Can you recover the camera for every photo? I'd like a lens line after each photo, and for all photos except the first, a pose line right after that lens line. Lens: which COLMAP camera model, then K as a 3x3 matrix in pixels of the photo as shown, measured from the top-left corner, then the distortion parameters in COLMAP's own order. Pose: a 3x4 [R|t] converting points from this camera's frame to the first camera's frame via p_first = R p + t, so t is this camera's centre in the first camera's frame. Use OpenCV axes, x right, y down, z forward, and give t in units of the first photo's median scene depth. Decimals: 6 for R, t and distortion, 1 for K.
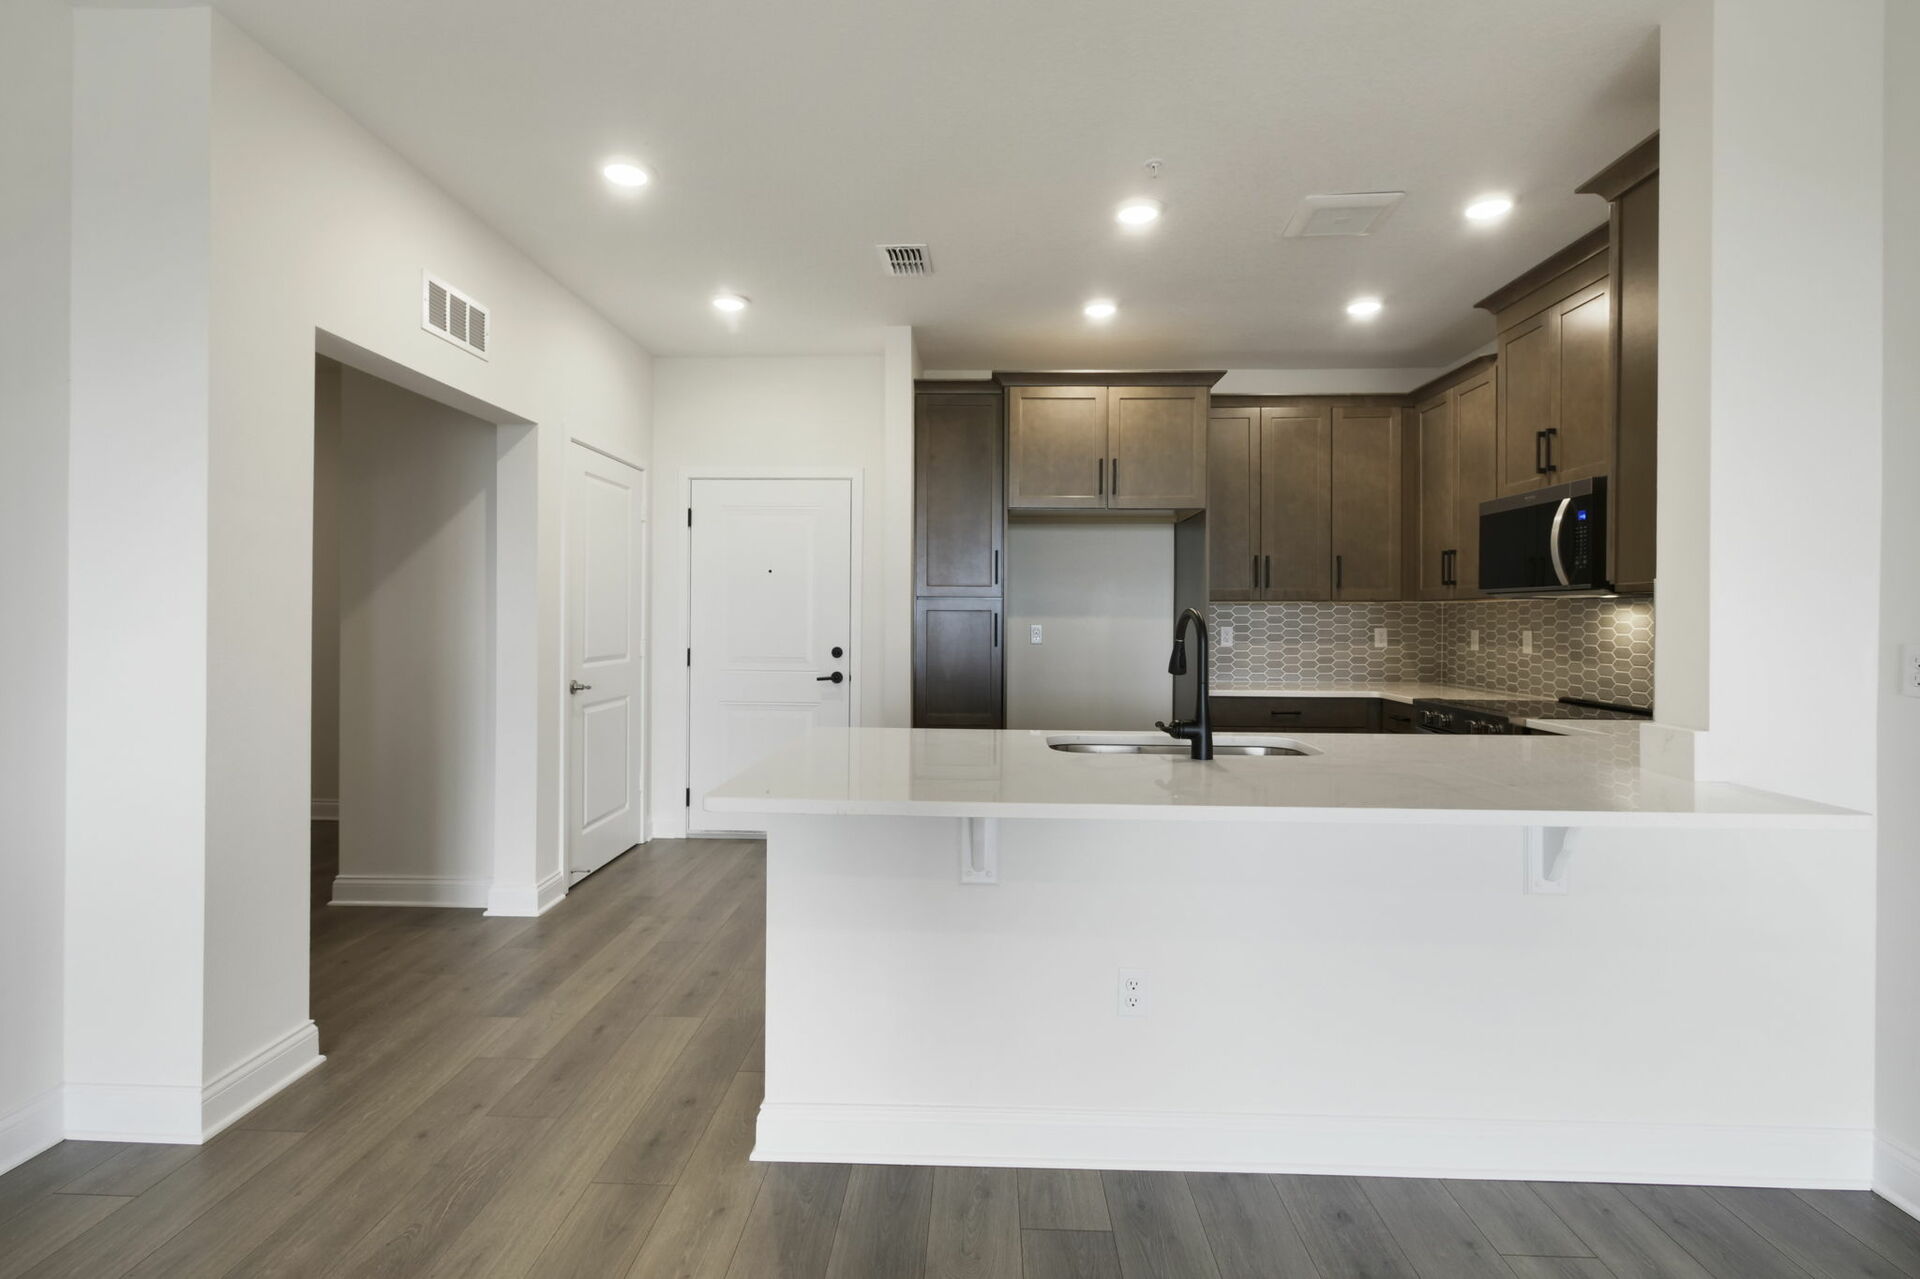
lens RADIAL K [[865.3, 0, 945.1], [0, 865.3, 628.0], [0, 0, 1]] dist [0.001535, 0.000313]
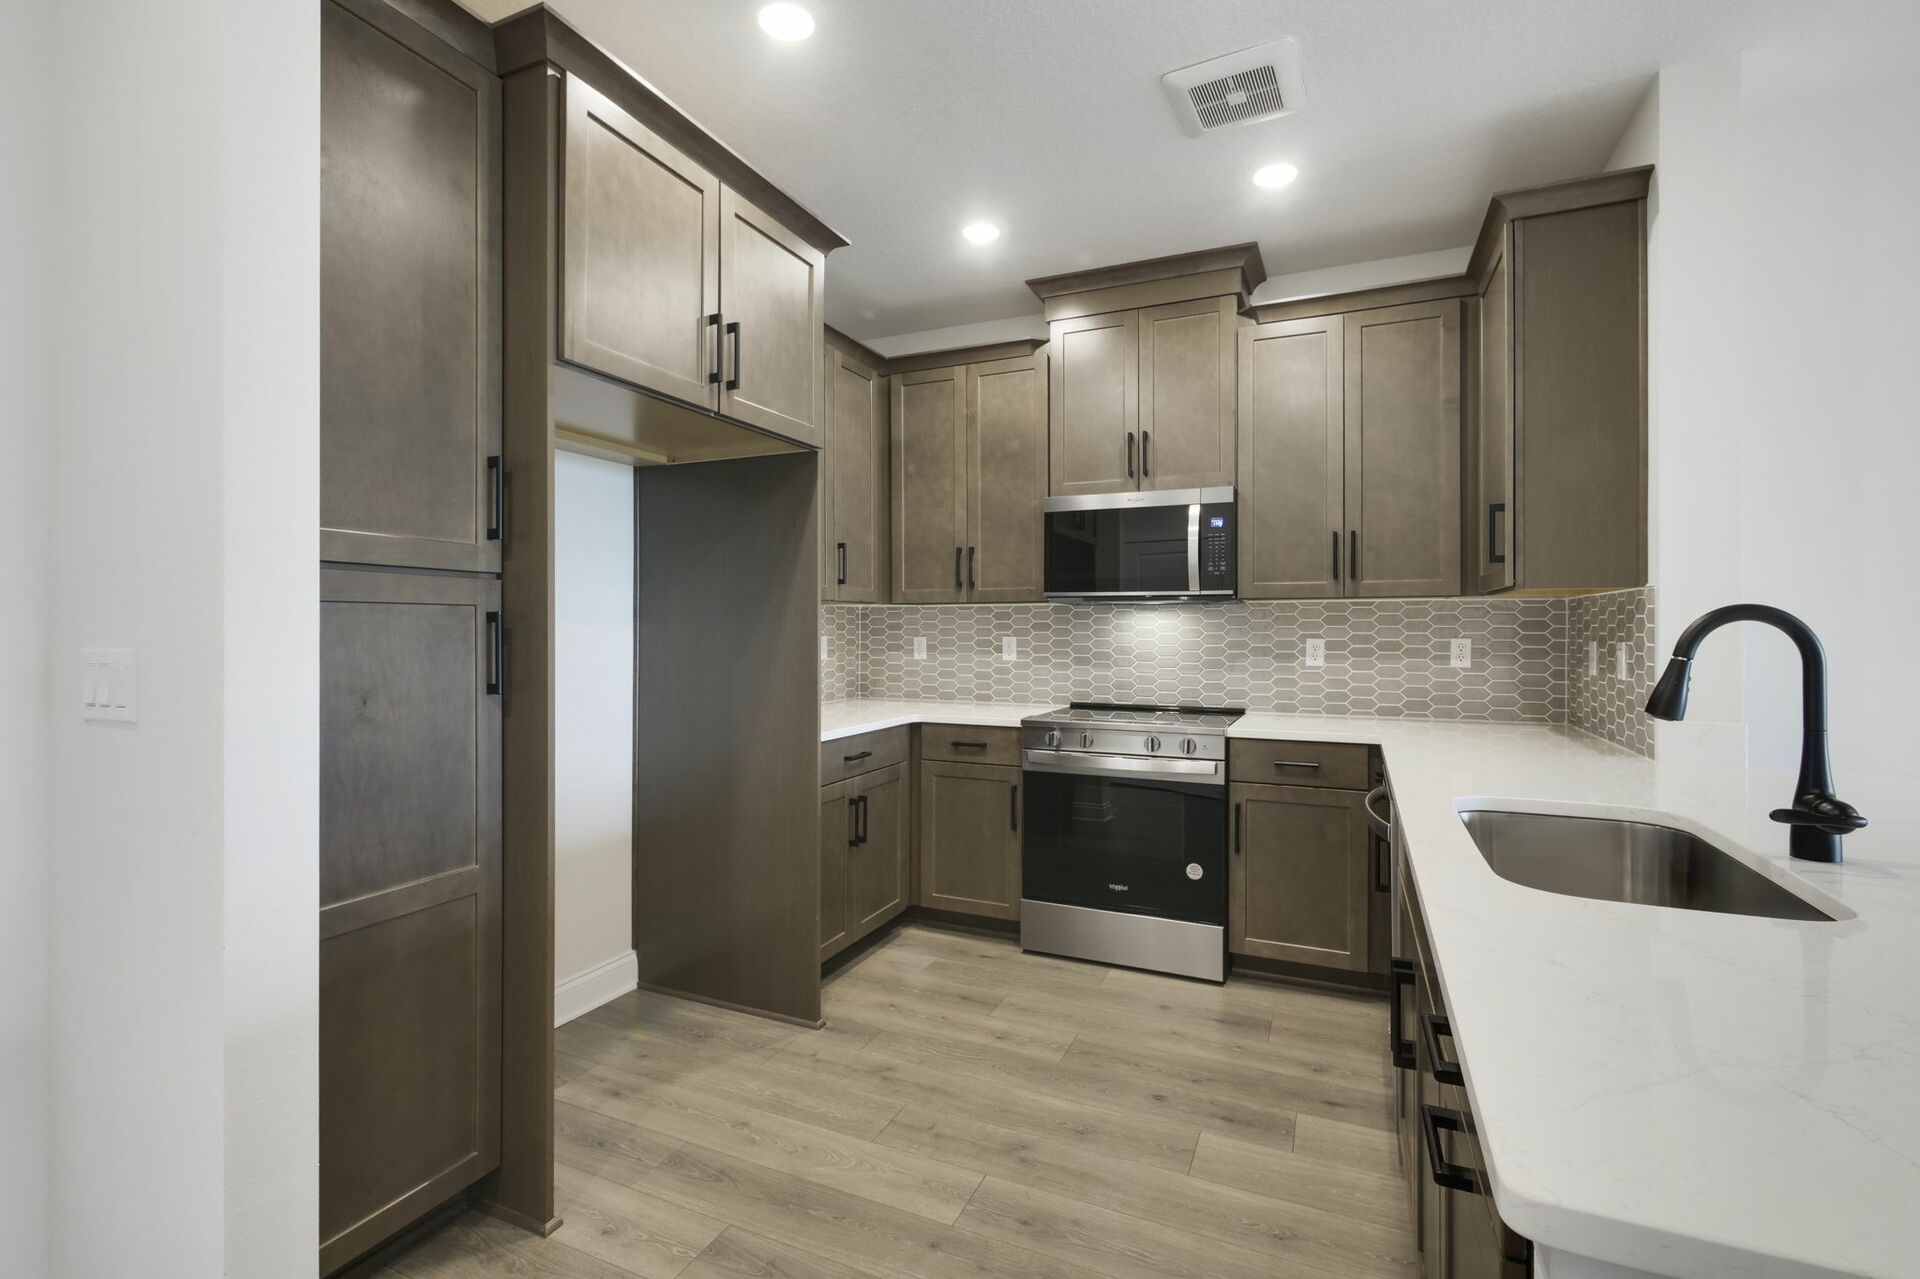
lens RADIAL K [[865.3, 0, 945.1], [0, 865.3, 628.0], [0, 0, 1]] dist [0.001535, 0.000313]
pose [[0.379739, -0.004290, 0.925084, -0.249780], [0.011599, 0.999933, -0.000125, -0.007406], [-0.925021, 0.010778, 0.379763, 0.692688]]
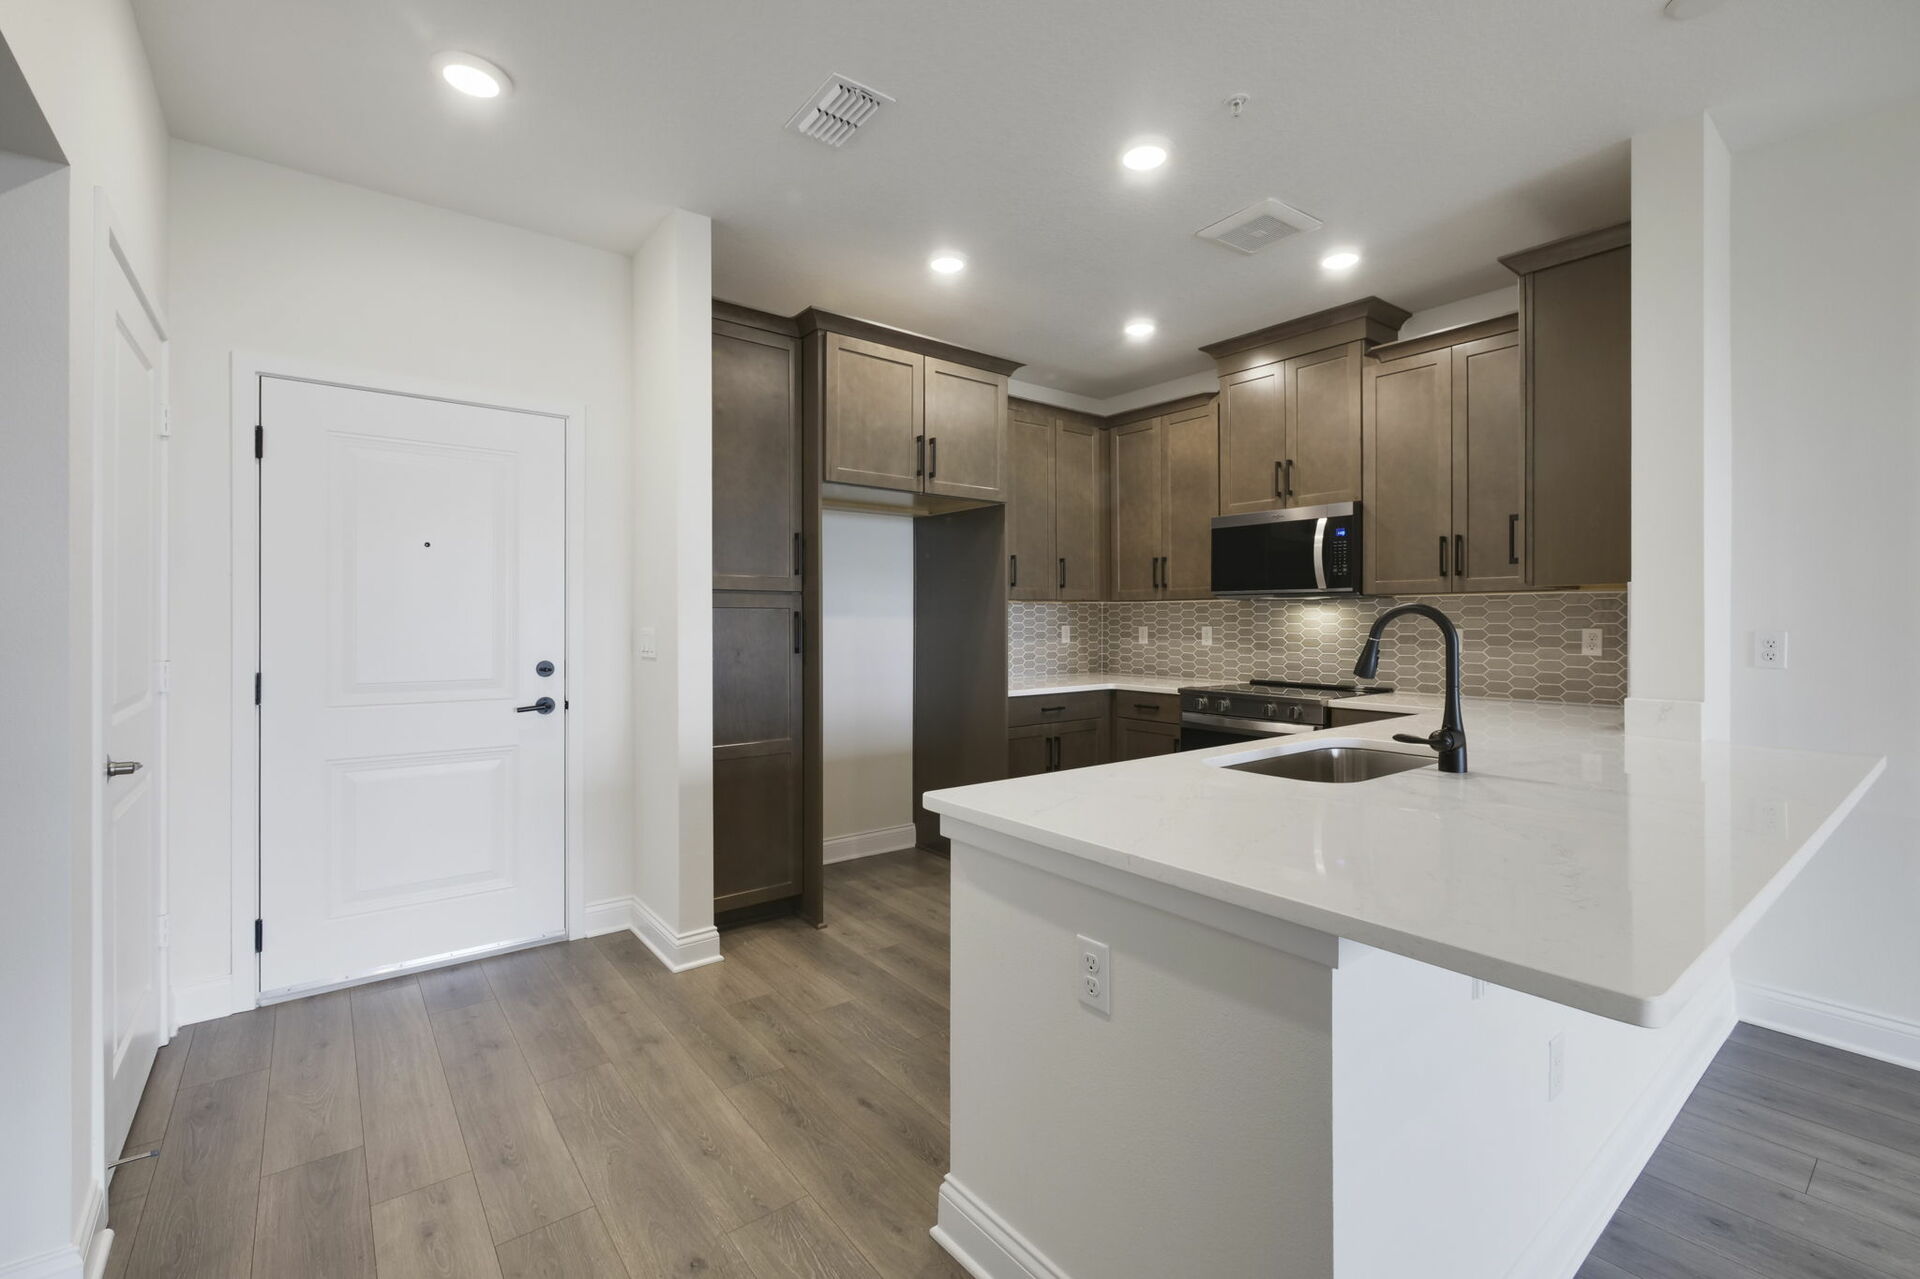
lens RADIAL K [[813.0, 0, 937.1], [0, 813.0, 623.7], [0, 0, 1]] dist [-0.001638, -0.000264]
pose [[0.771120, -0.007558, 0.636645, -0.339980], [0.011000, 0.999938, -0.001453, -0.003278], [-0.636595, 0.008124, 0.771155, 0.360225]]
